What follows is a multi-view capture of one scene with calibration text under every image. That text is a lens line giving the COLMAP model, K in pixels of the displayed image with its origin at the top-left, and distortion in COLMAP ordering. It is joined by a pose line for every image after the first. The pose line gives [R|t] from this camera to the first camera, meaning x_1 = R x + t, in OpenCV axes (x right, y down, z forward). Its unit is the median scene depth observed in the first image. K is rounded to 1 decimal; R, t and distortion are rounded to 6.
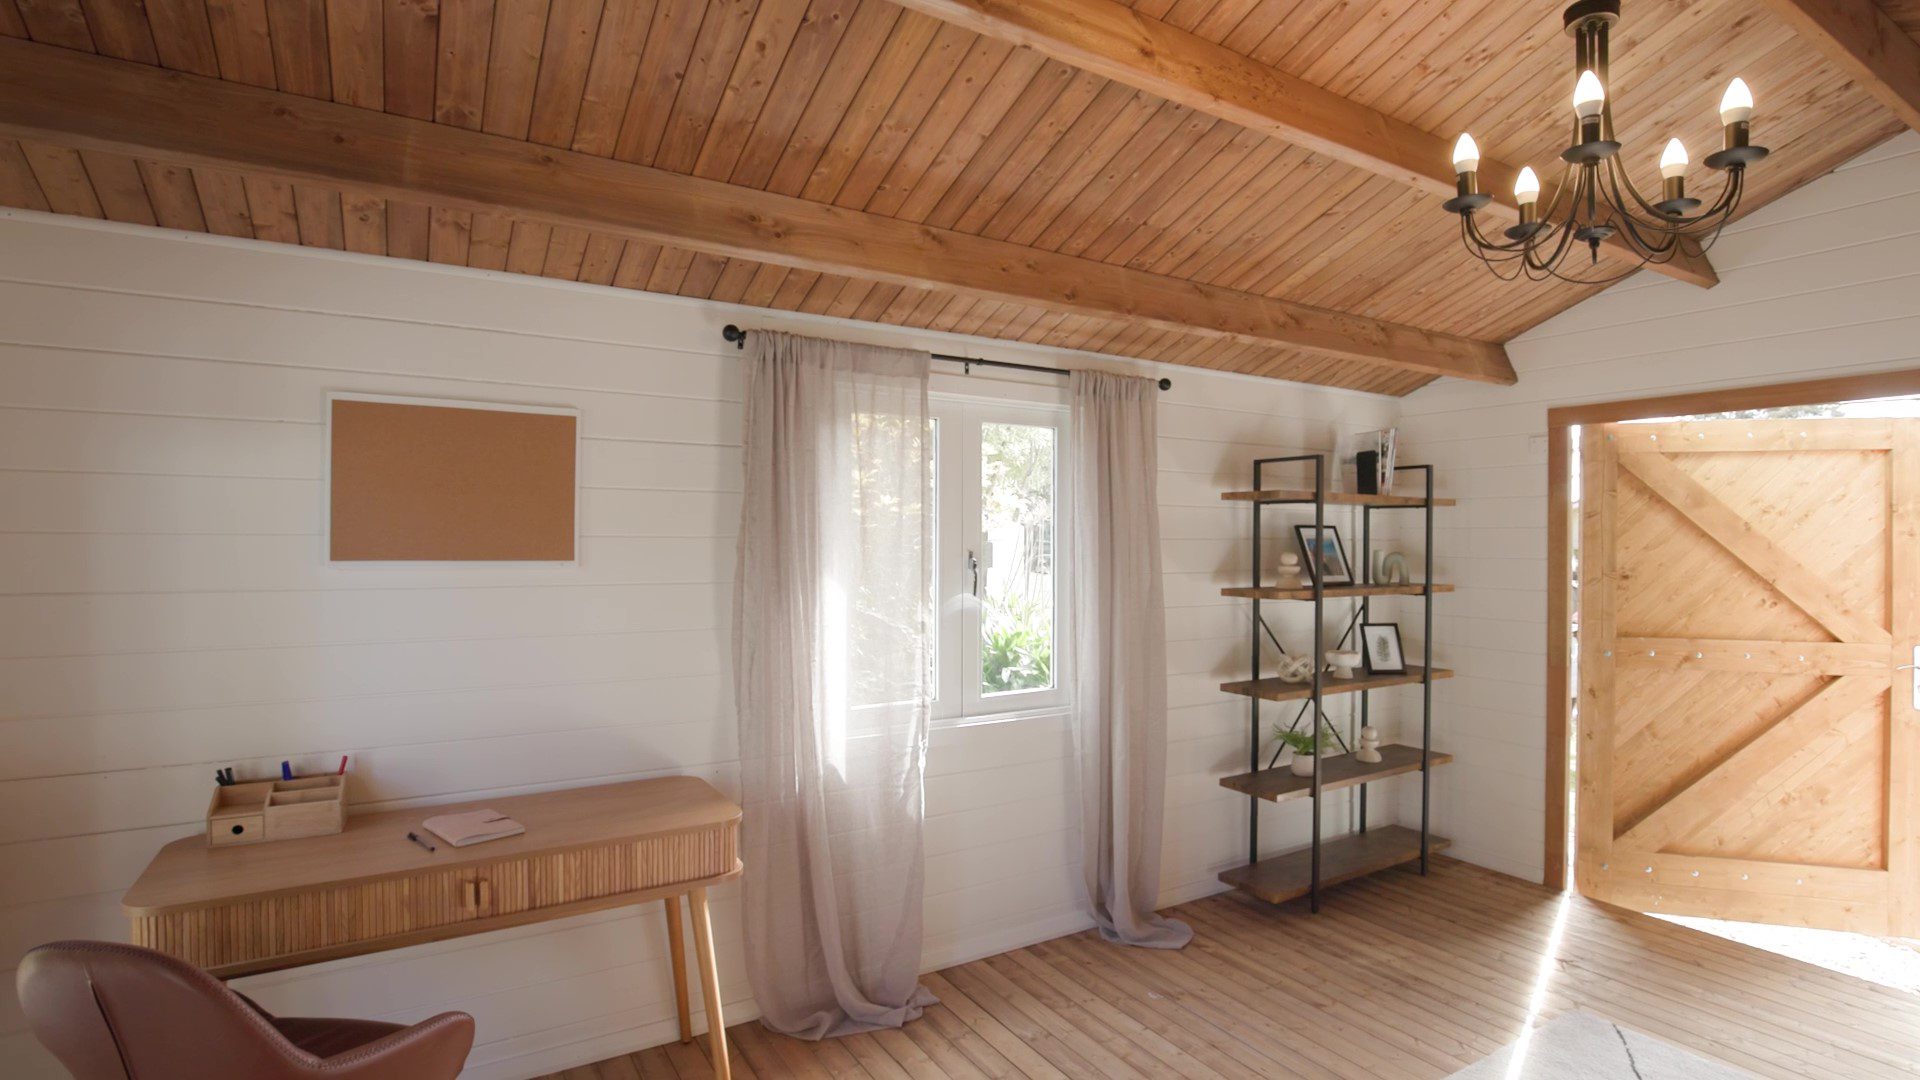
lens RADIAL K [[938.5, 0, 960.0], [0, 938.5, 540.0], [0, 0, 1]] dist [-0.031354, 0.006108]
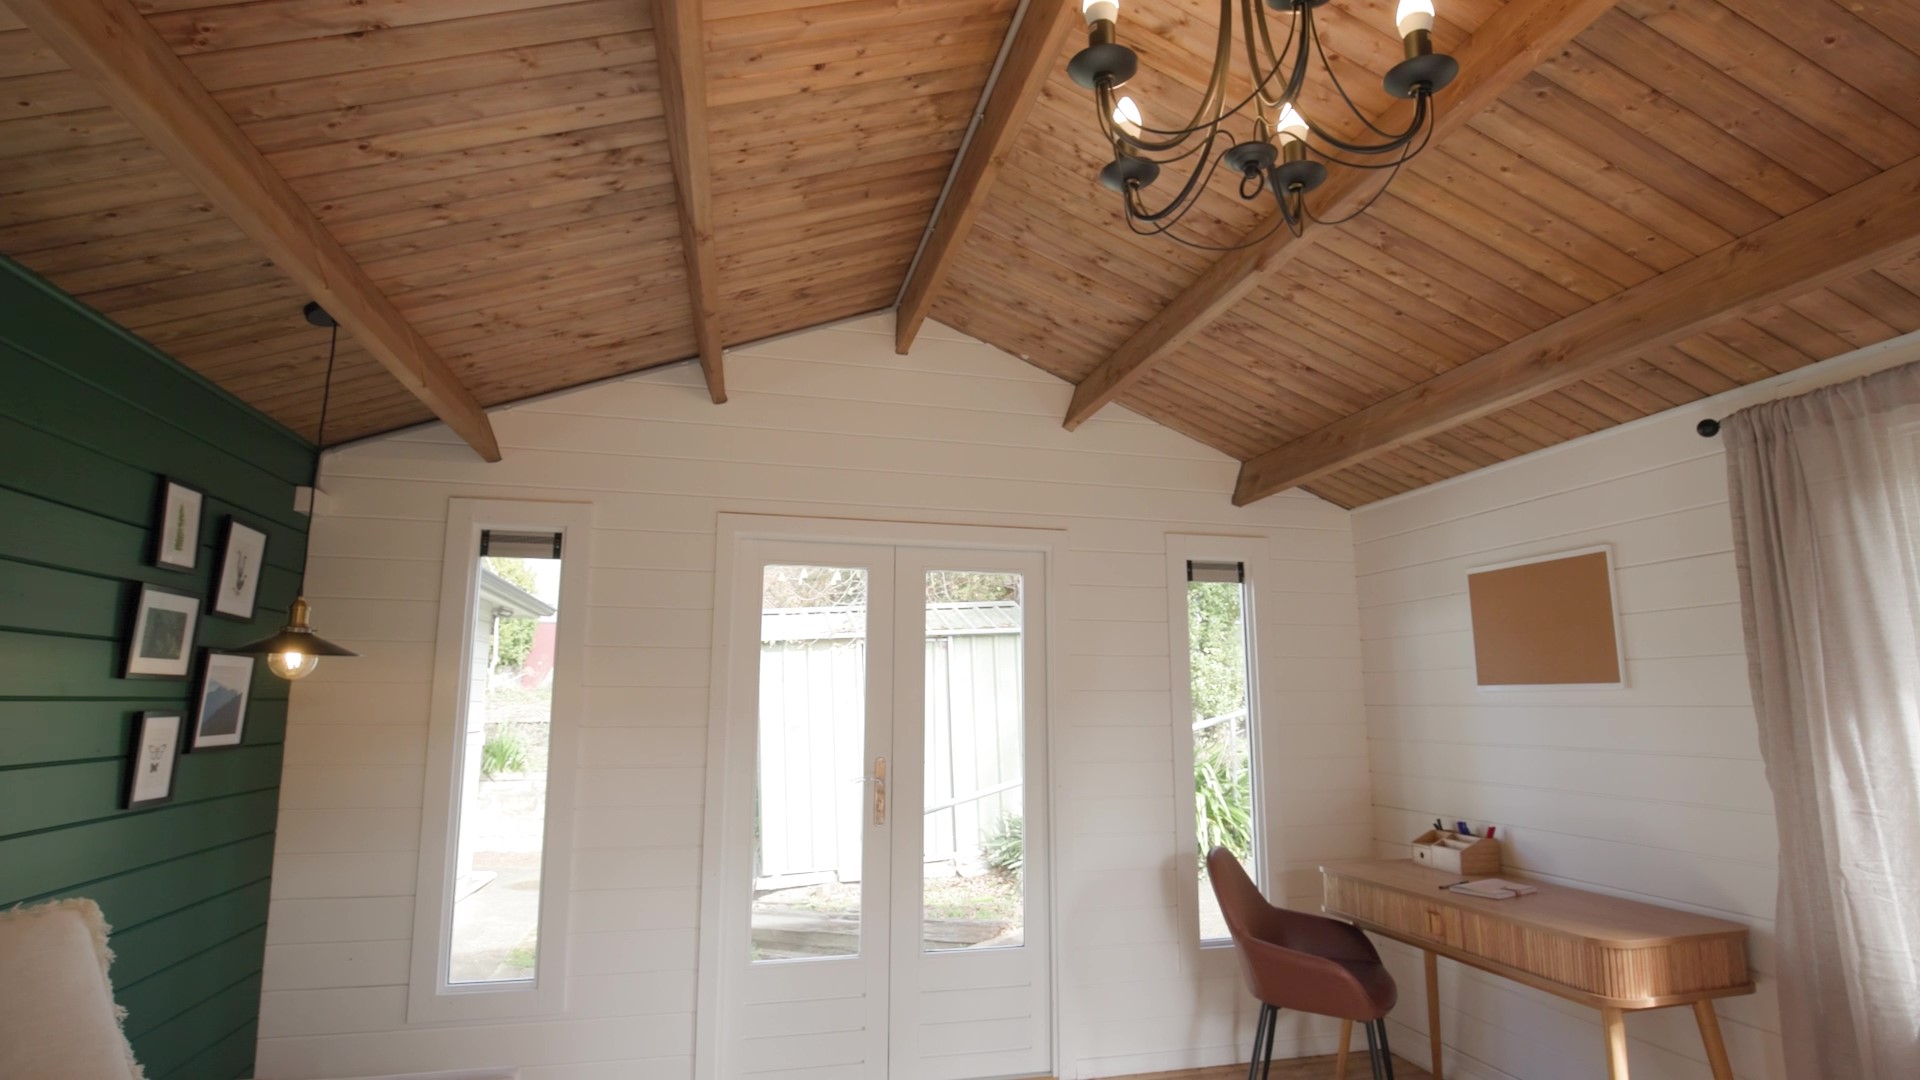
lens RADIAL K [[938.5, 0, 960.0], [0, 938.5, 540.0], [0, 0, 1]] dist [-0.031354, 0.006108]
pose [[-0.323591, -0.169415, -0.930907, 0.647910], [-0.000323, 0.983860, -0.178940, 0.038702], [0.946197, -0.057603, -0.318423, 0.473305]]
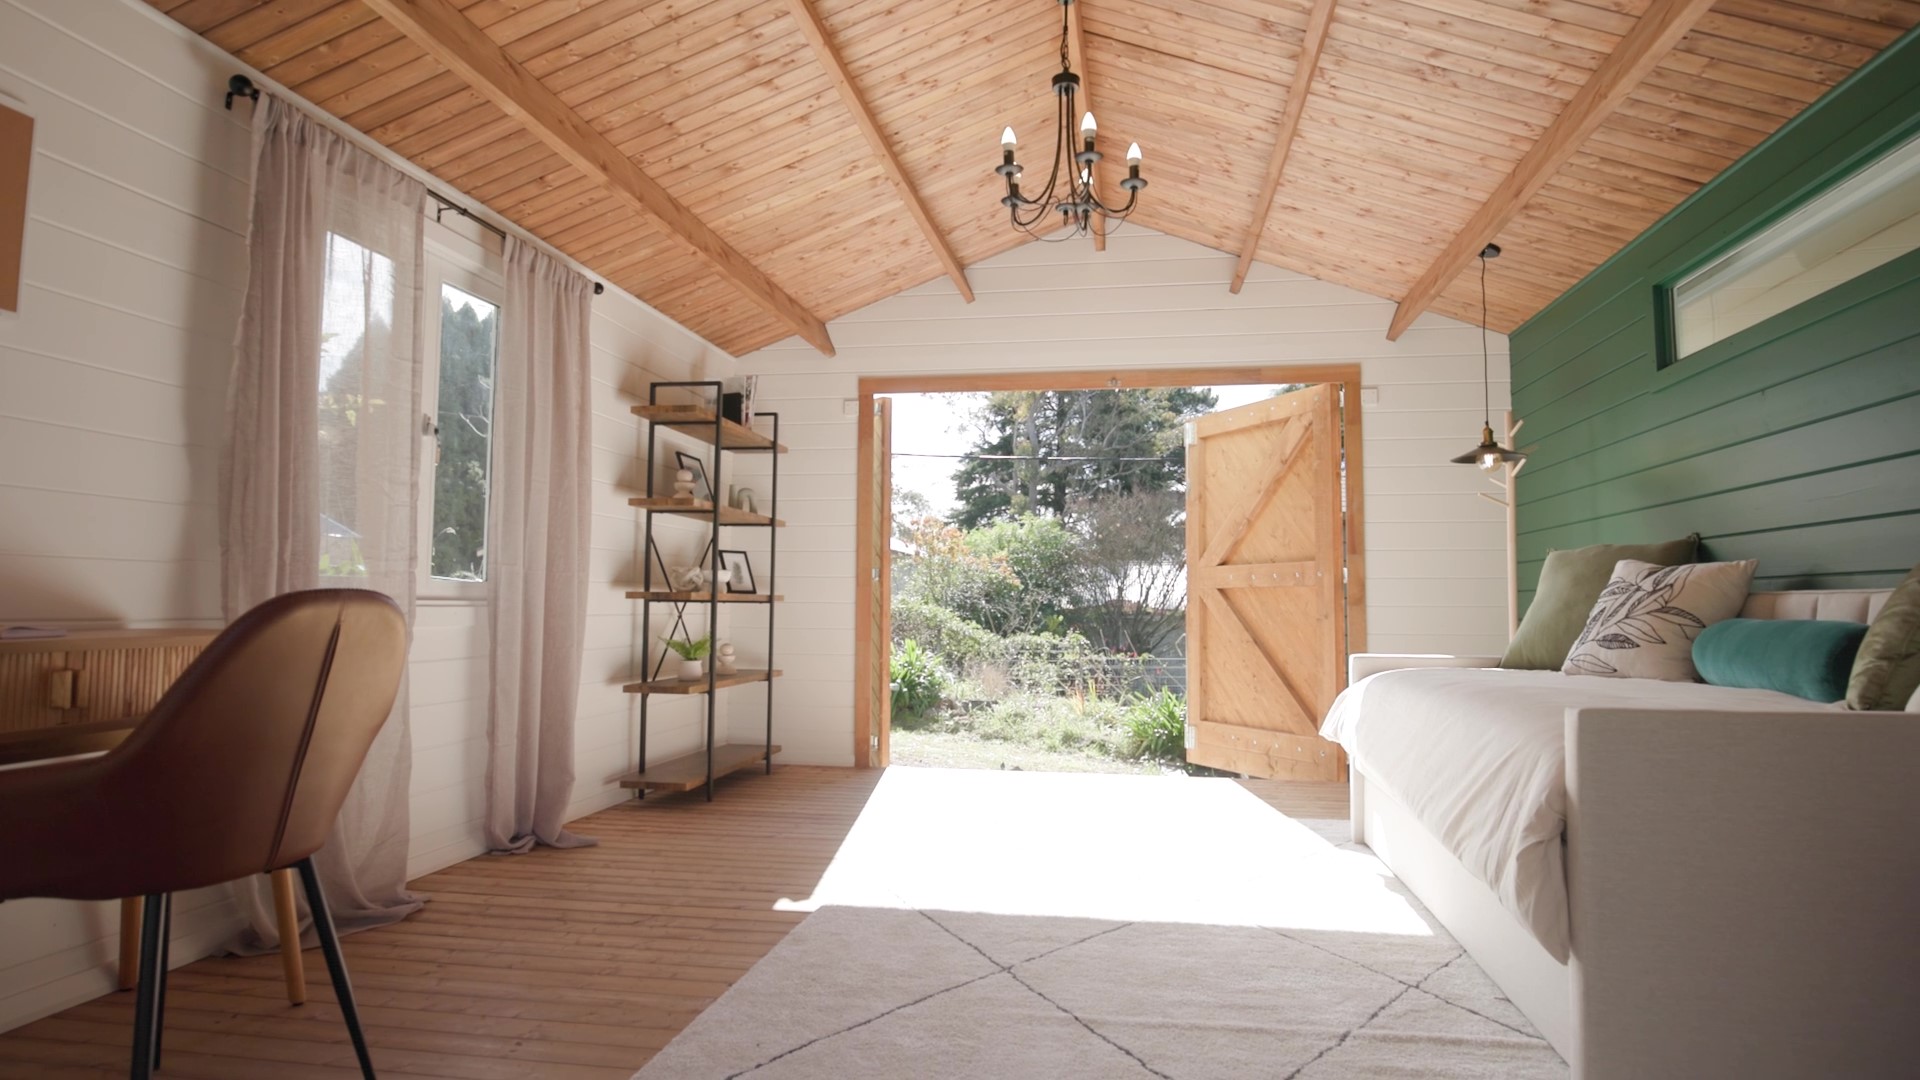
lens RADIAL K [[1137.4, 0, 958.2], [0, 1137.4, 553.8], [0, 0, 1]] dist [-0.004655, -0.000112]
pose [[0.648944, 0.048479, 0.759290, -0.453236], [-0.003611, 0.998153, -0.060643, 0.196058], [-0.760828, 0.036612, 0.647920, -0.089786]]
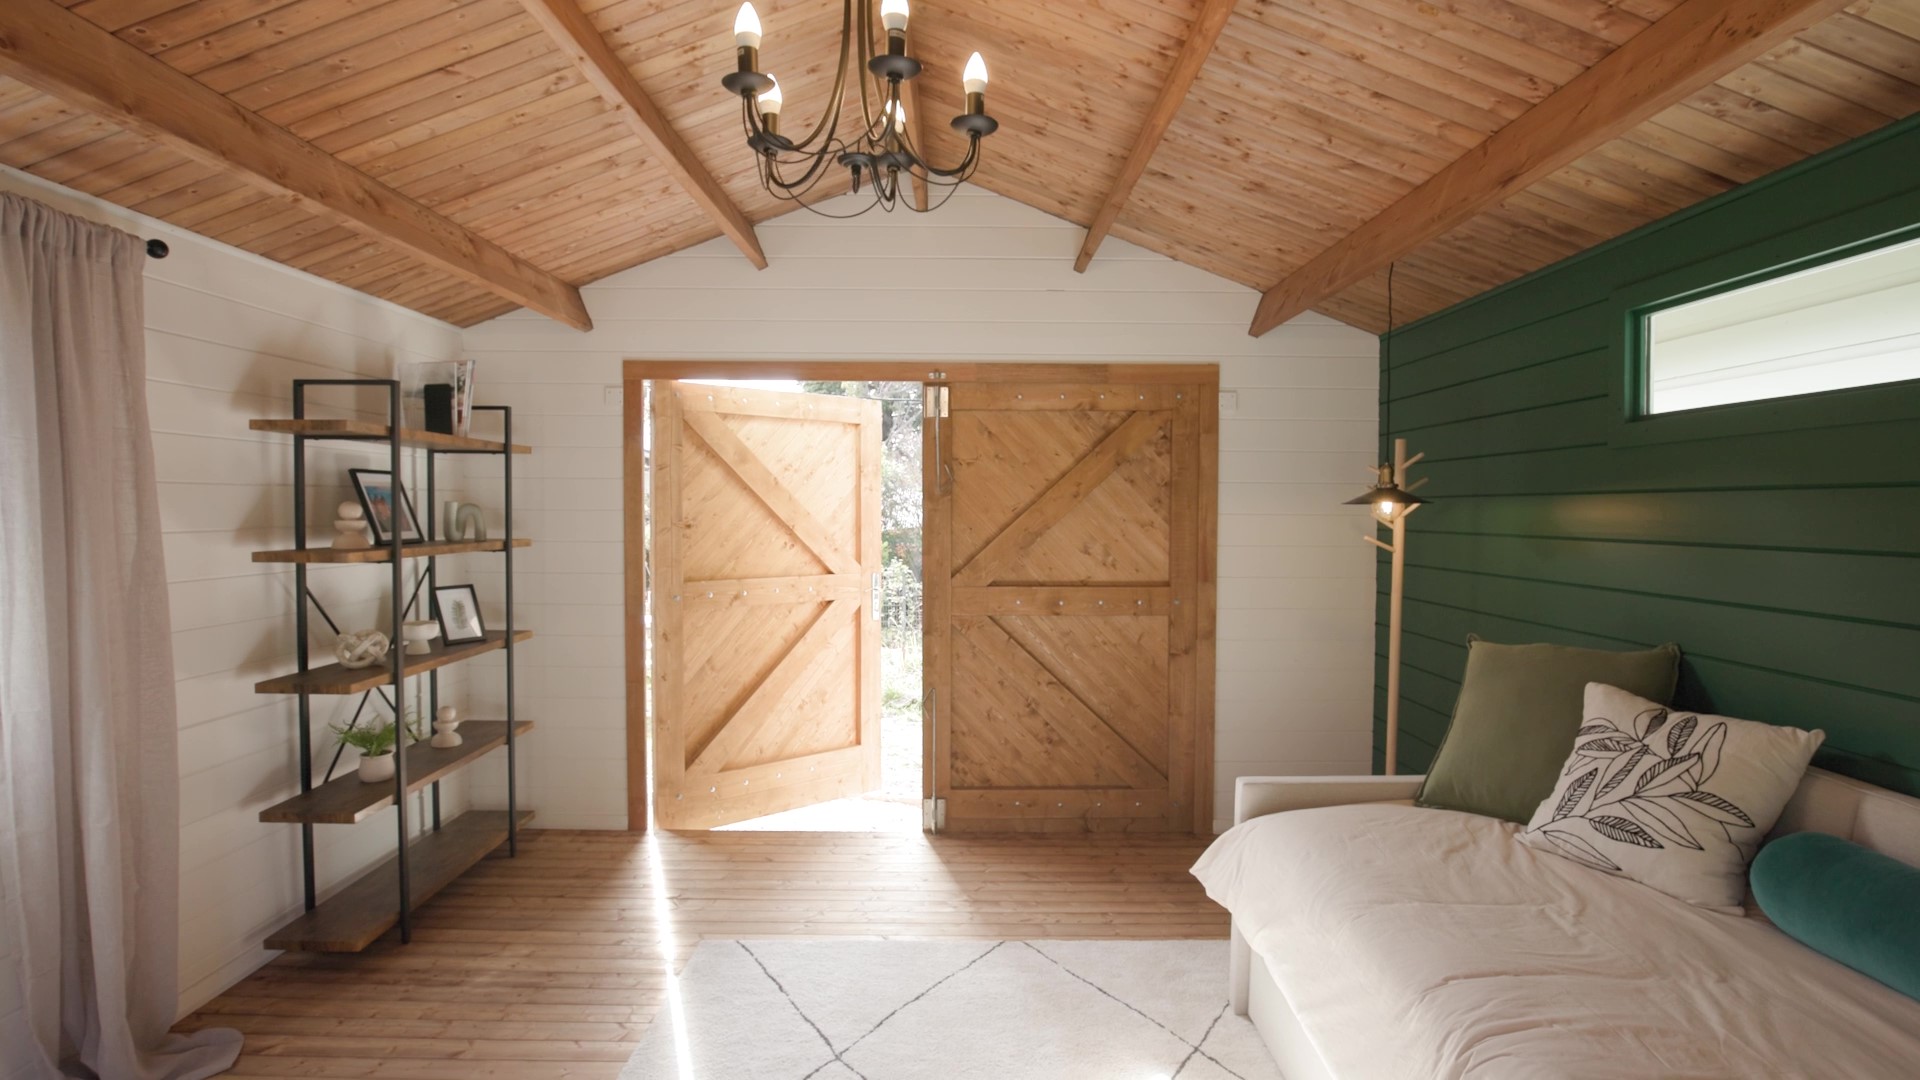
lens RADIAL K [[938.5, 0, 960.0], [0, 938.5, 540.0], [0, 0, 1]] dist [-0.031354, 0.006108]
pose [[0.516973, -0.030939, 0.855443, -0.050390], [-0.003817, 0.999253, 0.038447, 0.013302], [-0.855993, -0.023141, 0.516469, 0.169695]]
